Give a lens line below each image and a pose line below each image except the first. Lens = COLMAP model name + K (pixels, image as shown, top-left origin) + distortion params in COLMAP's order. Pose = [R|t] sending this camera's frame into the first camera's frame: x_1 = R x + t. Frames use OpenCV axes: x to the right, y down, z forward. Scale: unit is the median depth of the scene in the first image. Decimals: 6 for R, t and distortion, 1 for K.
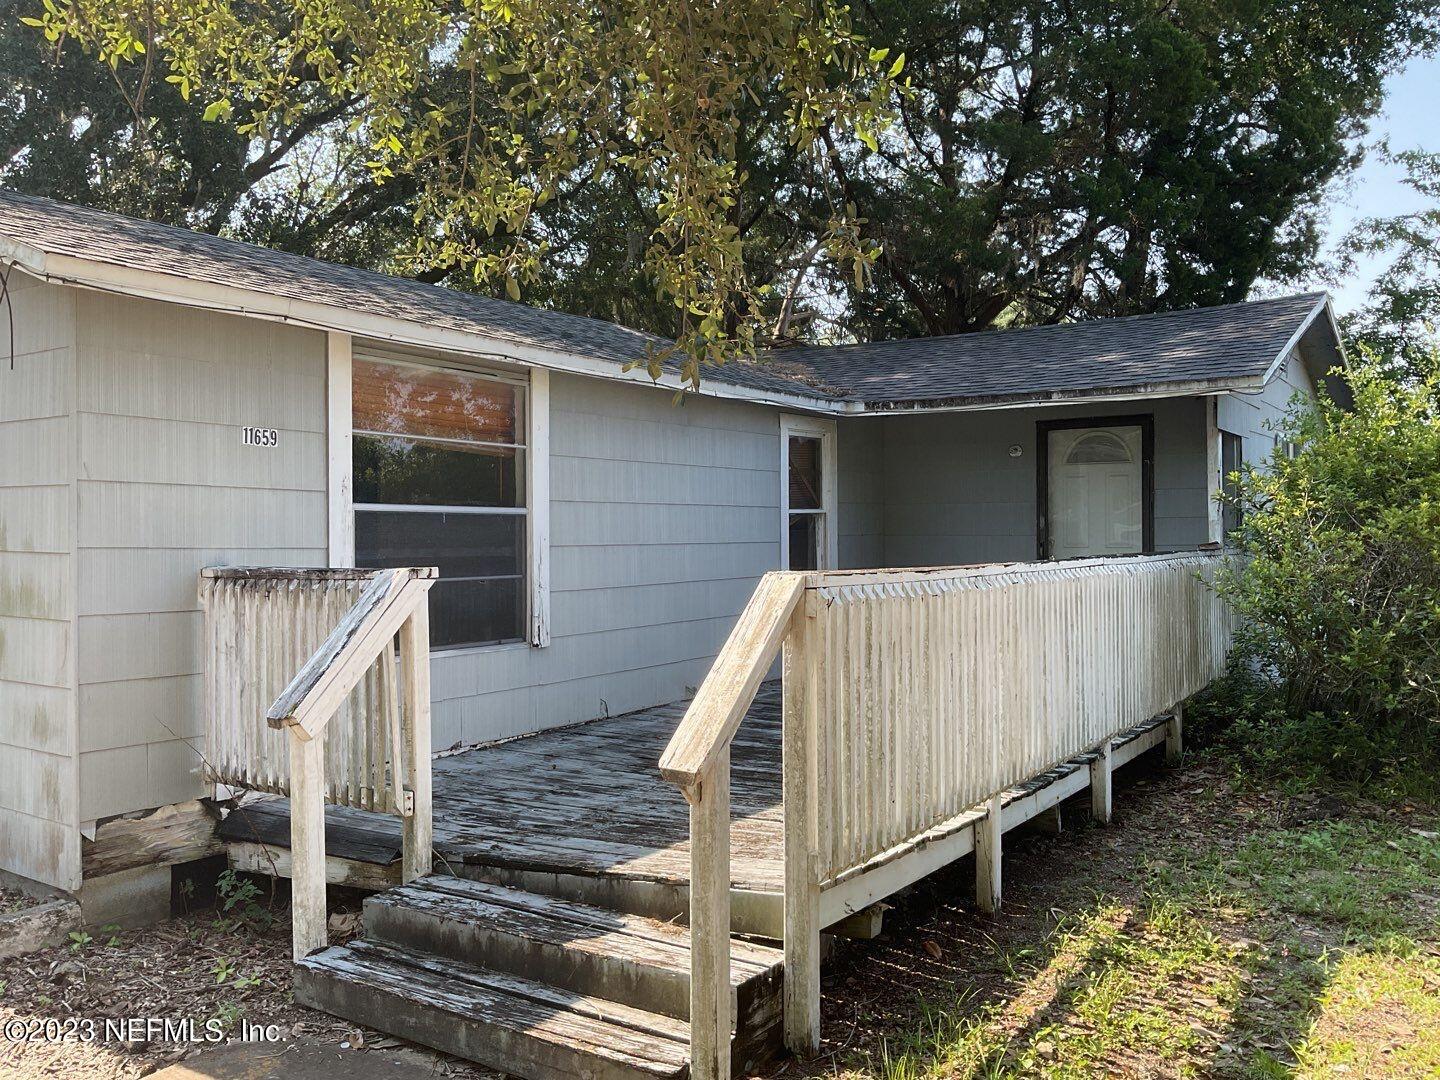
lens RADIAL K [[1209.9, 0, 718.7], [0, 1209.9, 532.3], [0, 0, 1]] dist [0.055780, -0.088003]
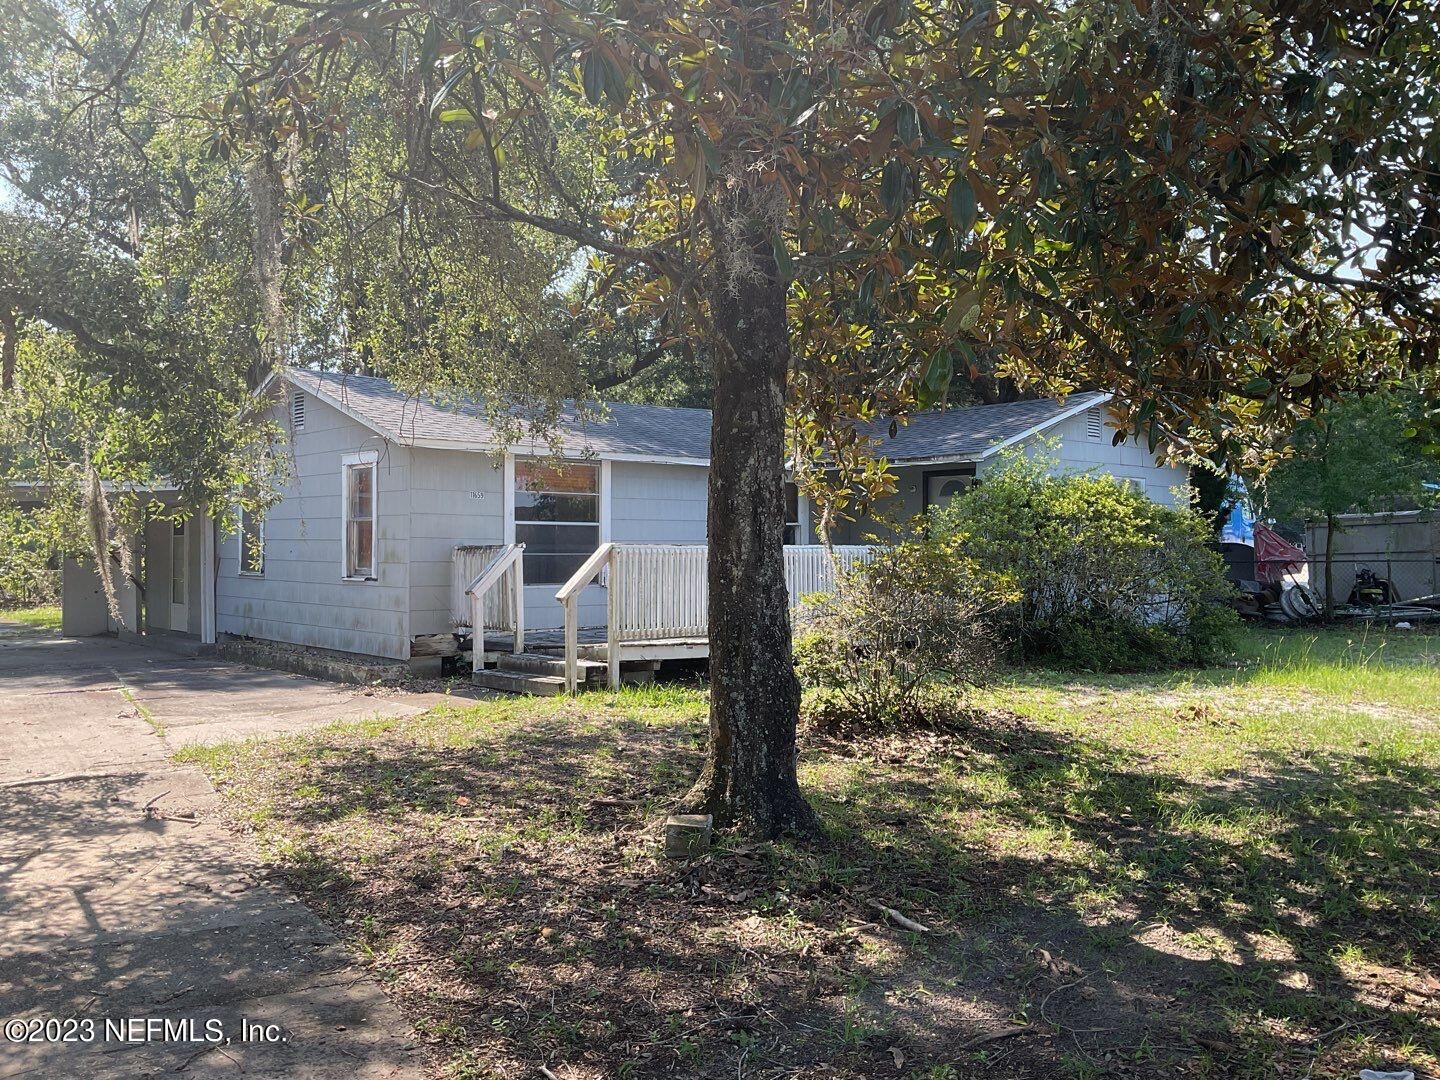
lens RADIAL K [[1190.6, 0, 733.1], [0, 1190.6, 521.4], [0, 0, 1]] dist [0.068466, -0.123725]
pose [[0.970647, -0.000484, -0.240508, 0.796406], [-0.004439, 0.999792, -0.019927, 0.026656], [0.240468, 0.020410, 0.970442, -1.384088]]
